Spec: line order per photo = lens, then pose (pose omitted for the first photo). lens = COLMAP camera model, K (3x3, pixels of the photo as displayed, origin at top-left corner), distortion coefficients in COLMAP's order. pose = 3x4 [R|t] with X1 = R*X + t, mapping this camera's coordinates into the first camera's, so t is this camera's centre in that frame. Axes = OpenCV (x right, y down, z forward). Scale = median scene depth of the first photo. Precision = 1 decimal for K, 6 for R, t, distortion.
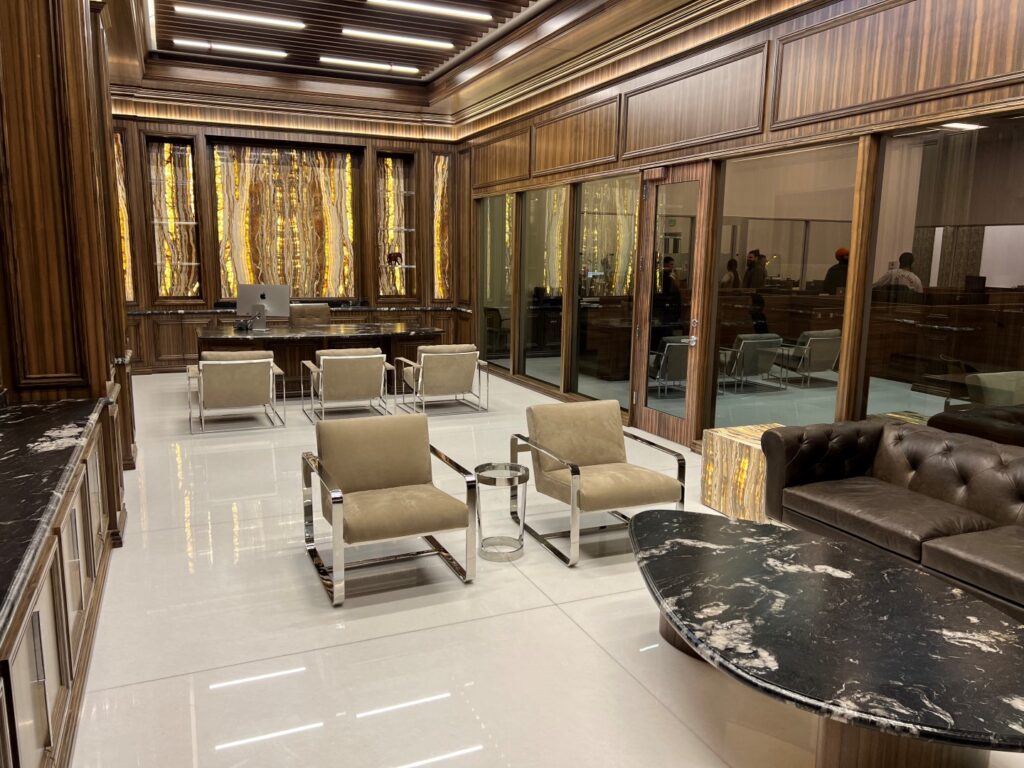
lens RADIAL K [[768.8, 0, 509.2], [0, 768.8, 382.2], [0, 0, 1]] dist [0.063221, -0.077462]
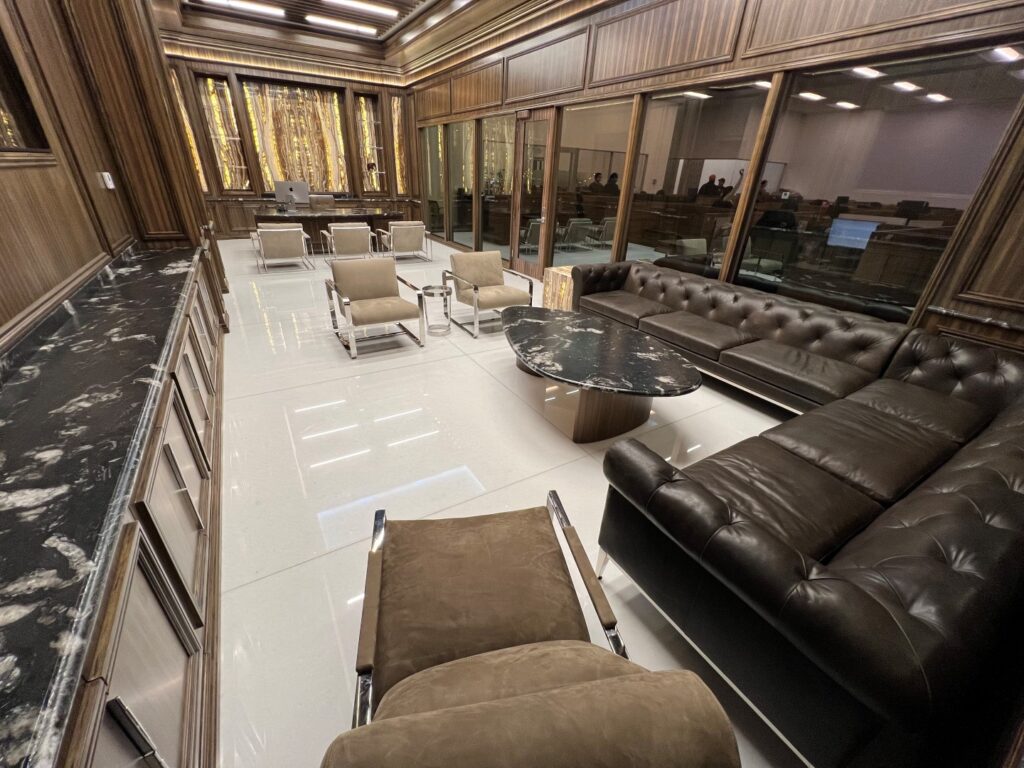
lens RADIAL K [[411.4, 0, 509.5], [0, 411.4, 383.7], [0, 0, 1]] dist [-0.004014, 0.000365]
pose [[0.990166, -0.039443, 0.134220, 0.008460], [-0.003897, 0.951281, 0.308300, 0.009733], [-0.139841, -0.305791, 0.941773, -0.016416]]
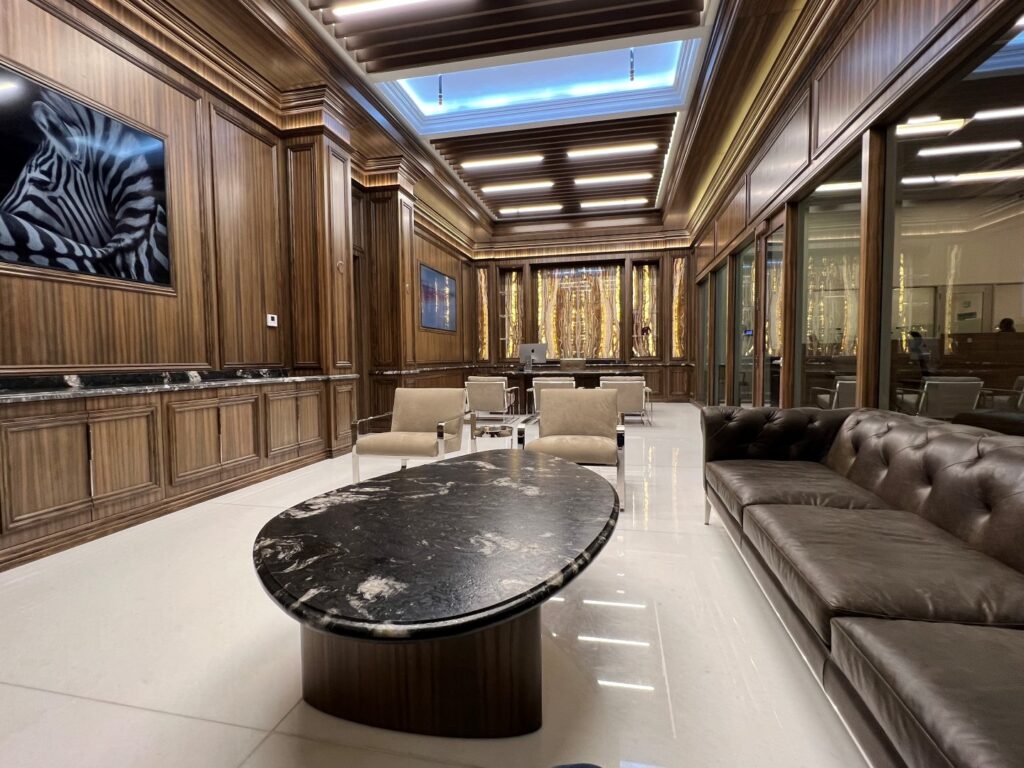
lens RADIAL K [[492.9, 0, 510.1], [0, 492.9, 385.3], [0, 0, 1]] dist [-0.001498, -0.000968]
pose [[0.811687, 0.009543, -0.584014, 0.205927], [-0.072174, 0.993842, -0.084071, 0.042713], [0.579616, 0.110391, 0.807378, 0.115190]]
